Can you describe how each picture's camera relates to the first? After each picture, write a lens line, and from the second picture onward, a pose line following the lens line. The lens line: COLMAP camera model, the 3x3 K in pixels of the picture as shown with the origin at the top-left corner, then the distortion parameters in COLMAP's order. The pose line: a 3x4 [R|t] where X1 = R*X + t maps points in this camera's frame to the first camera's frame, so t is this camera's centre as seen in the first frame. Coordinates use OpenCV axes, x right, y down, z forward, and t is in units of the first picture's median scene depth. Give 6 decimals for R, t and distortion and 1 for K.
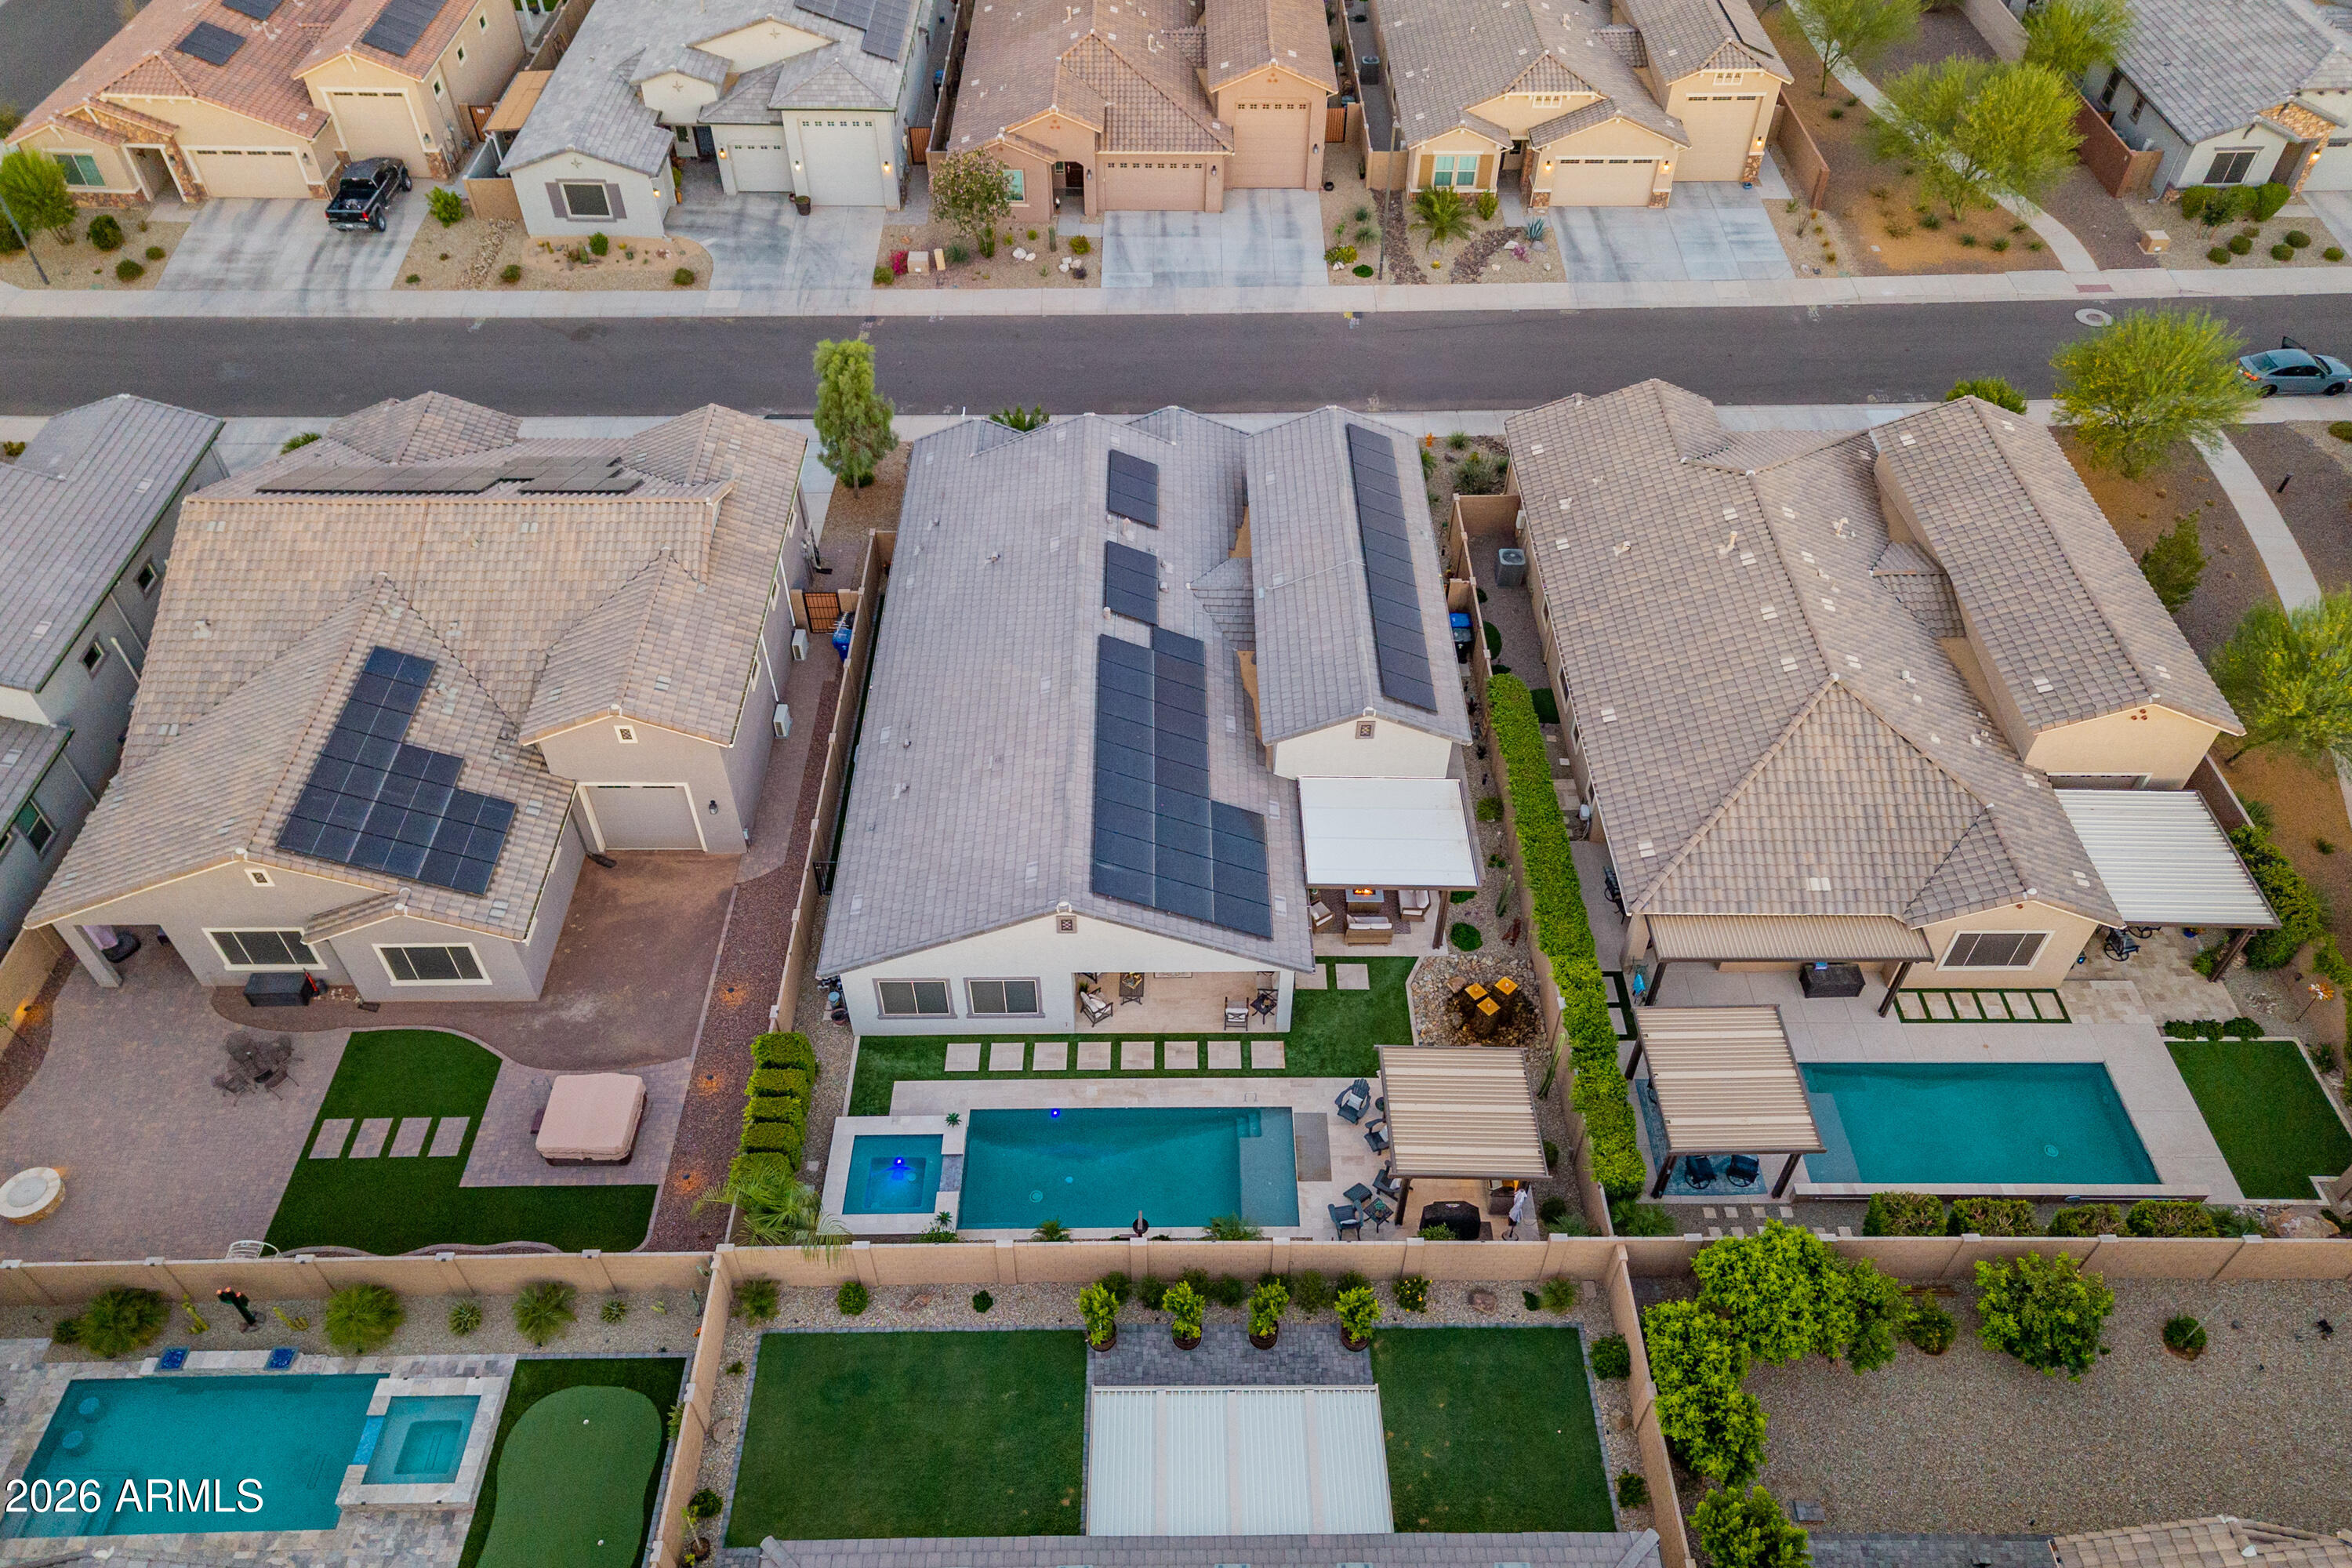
lens RADIAL K [[1694.0, 0, 1205.8], [0, 1694.0, 814.9], [0, 0, 1]] dist [0.041652, -0.008379]
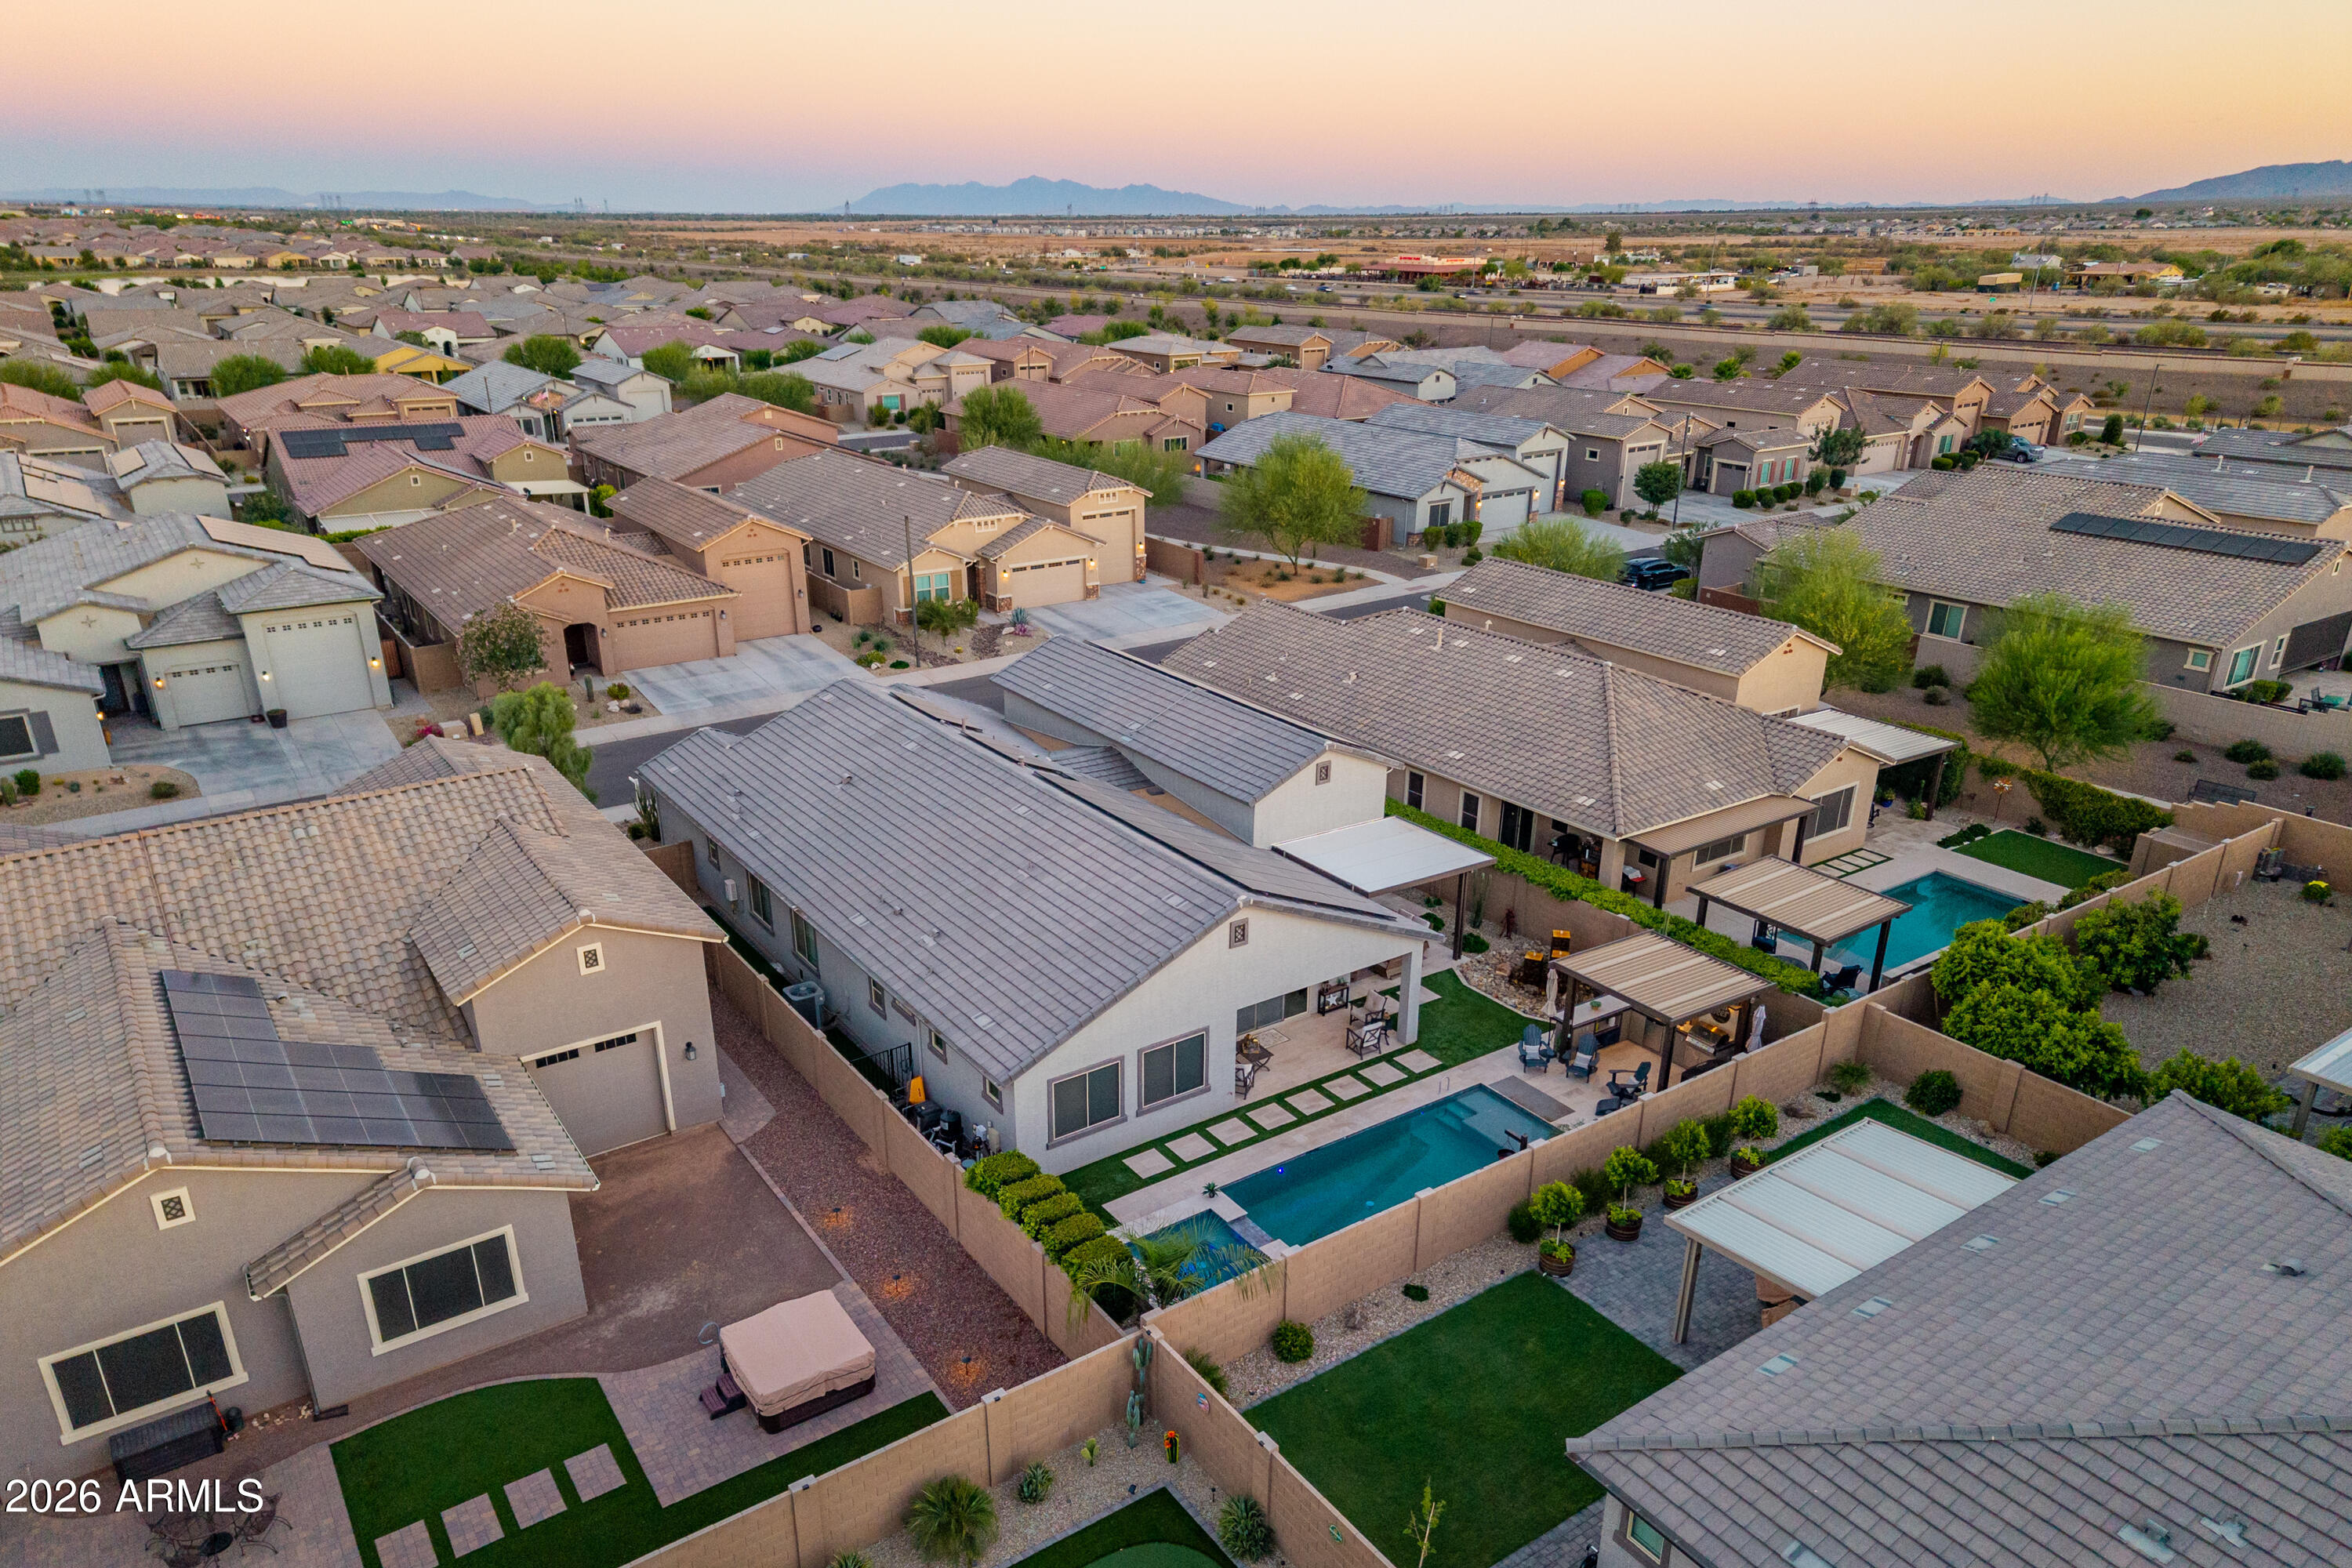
lens RADIAL K [[1563.4, 0, 1180.1], [0, 1563.4, 884.1], [0, 0, 1]] dist [0.082352, -0.057822]
pose [[0.830260, -0.230986, 0.507262, -0.484180], [0.407802, 0.872133, -0.270337, 0.234077], [-0.379956, 0.431312, 0.818293, 0.288663]]
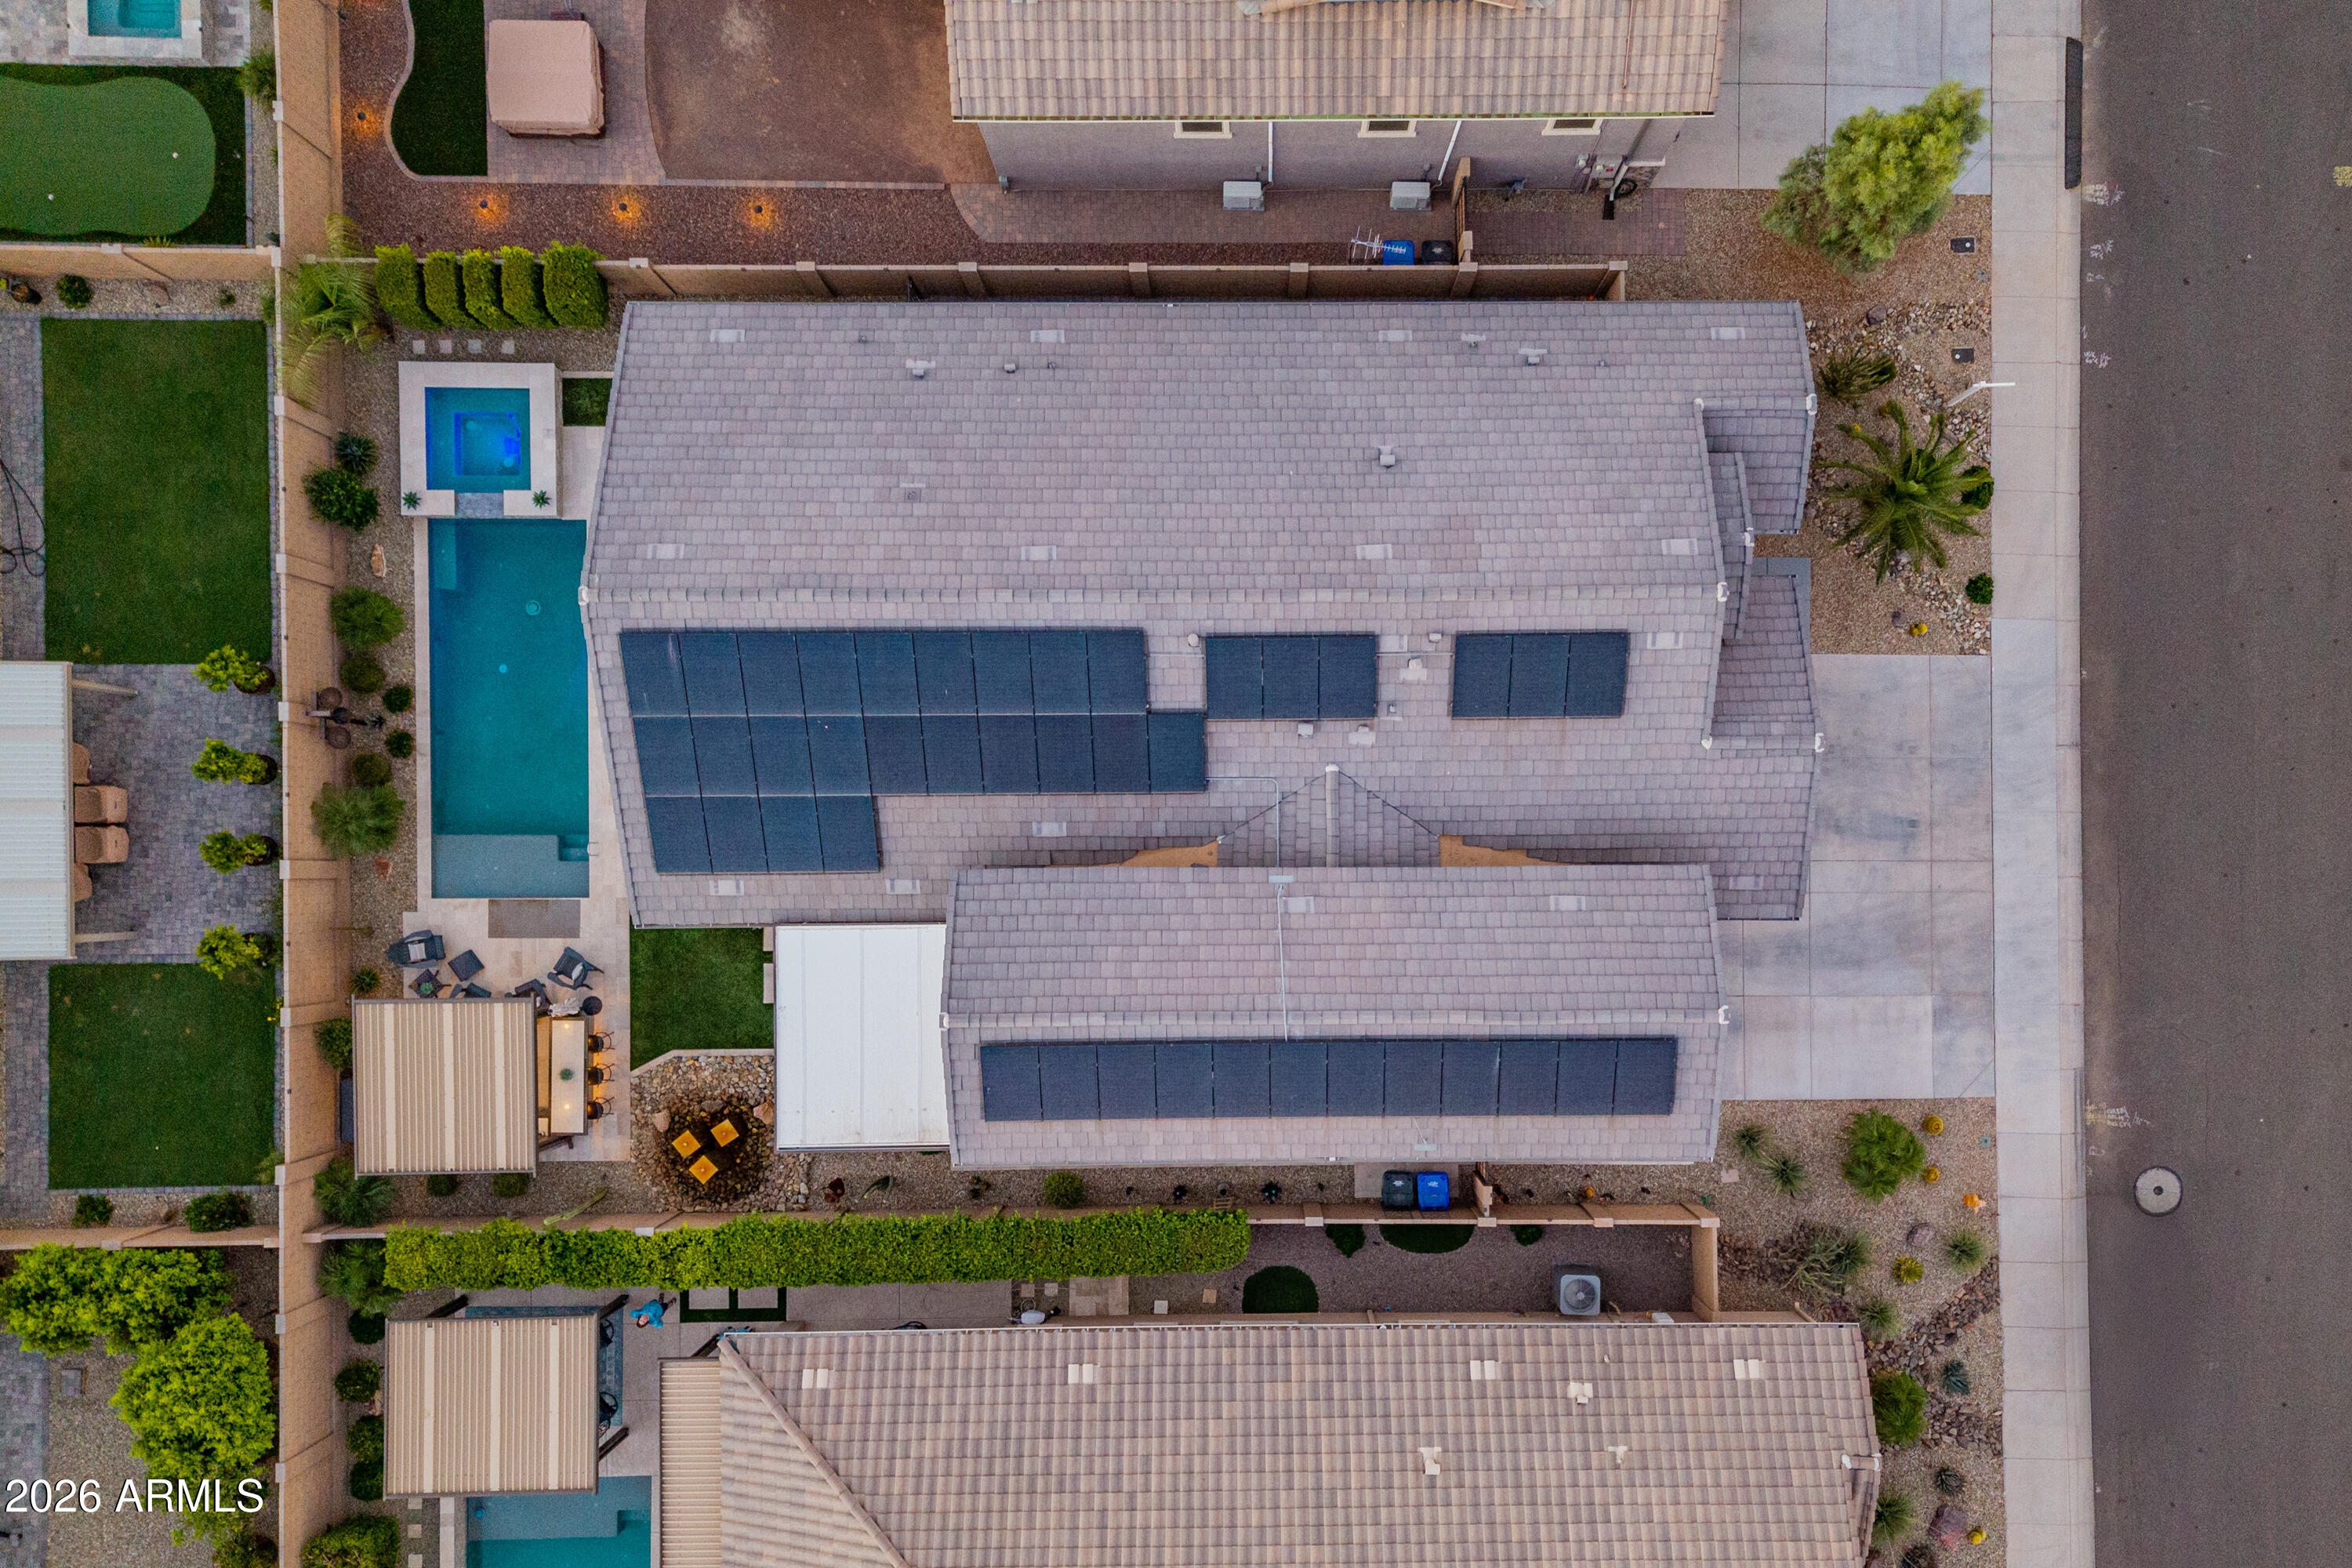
lens RADIAL K [[1656.2, 0, 1236.4], [0, 1656.2, 900.9], [0, 0, 1]] dist [0.021975, -0.000832]
pose [[-0.013919, 0.999903, -0.000026, 0.045741], [-0.729923, -0.010143, 0.683454, -0.611086], [0.683388, 0.009532, 0.729993, 0.586589]]
